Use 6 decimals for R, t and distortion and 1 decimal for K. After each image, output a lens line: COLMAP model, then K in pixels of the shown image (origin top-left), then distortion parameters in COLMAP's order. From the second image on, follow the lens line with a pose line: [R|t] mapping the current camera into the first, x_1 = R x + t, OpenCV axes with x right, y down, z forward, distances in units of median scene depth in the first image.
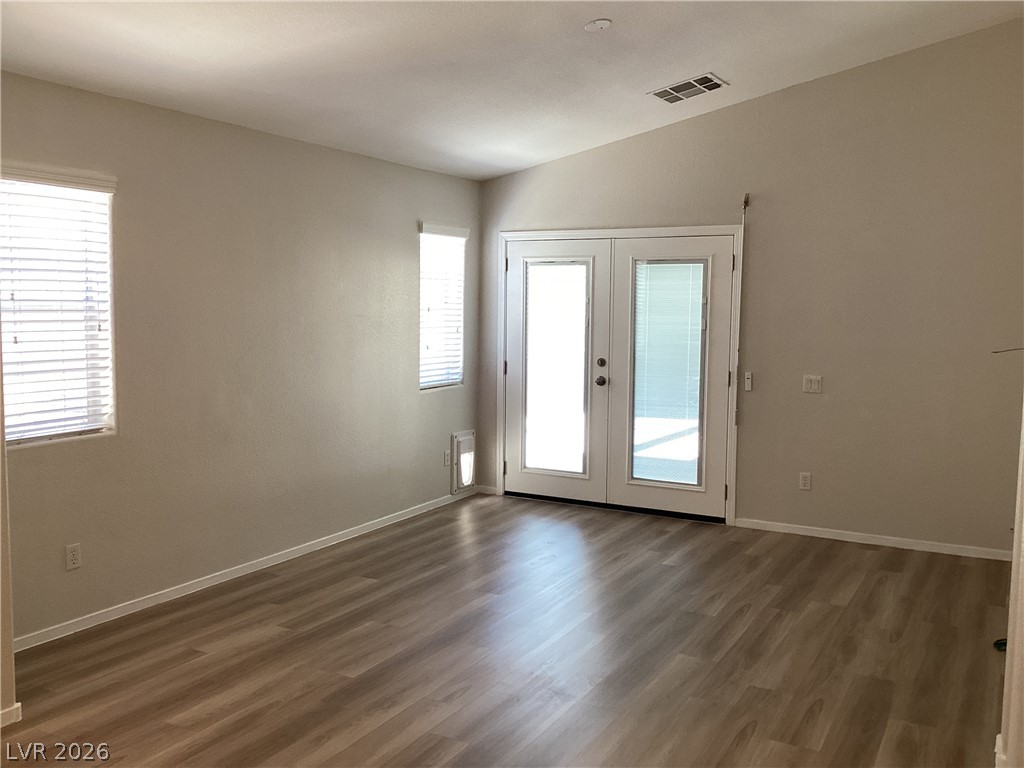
lens RADIAL K [[926.3, 0, 512.0], [0, 926.3, 384.0], [0, 0, 1]] dist [0.069729, -0.103967]
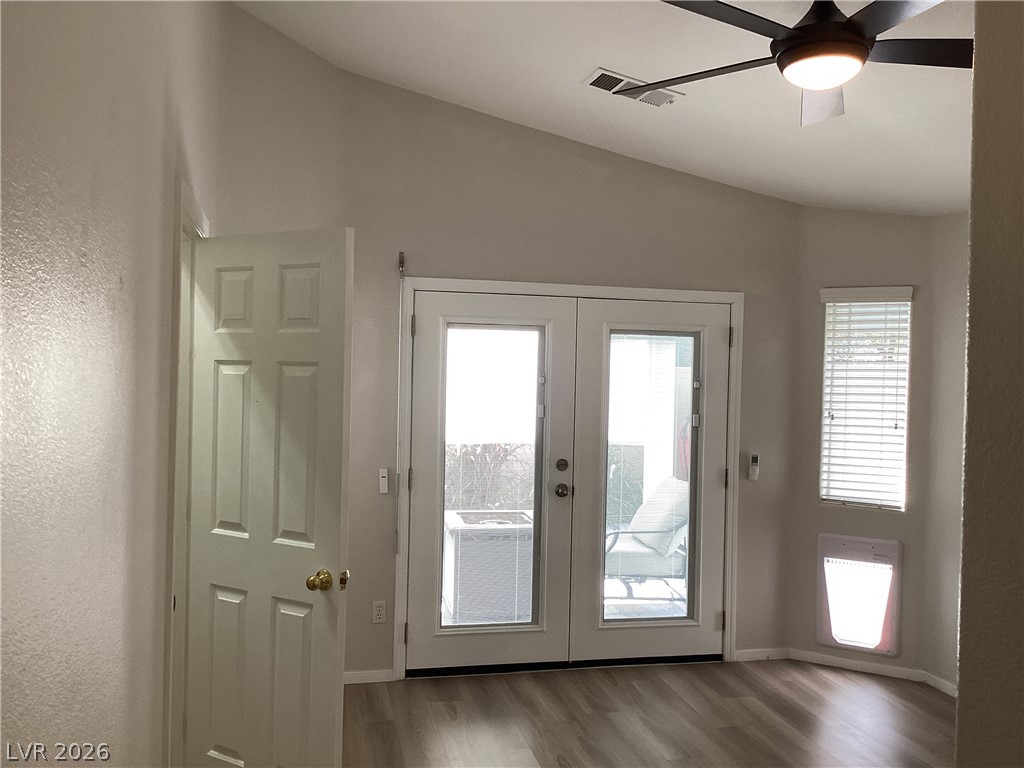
lens RADIAL K [[1059.2, 0, 512.0], [0, 1059.2, 384.0], [0, 0, 1]] dist [0.064773, -0.187301]
pose [[0.721364, 0.012376, 0.692445, -0.509285], [0.047761, 0.996571, -0.067567, -0.032066], [-0.690907, 0.081812, 0.718299, 0.423529]]
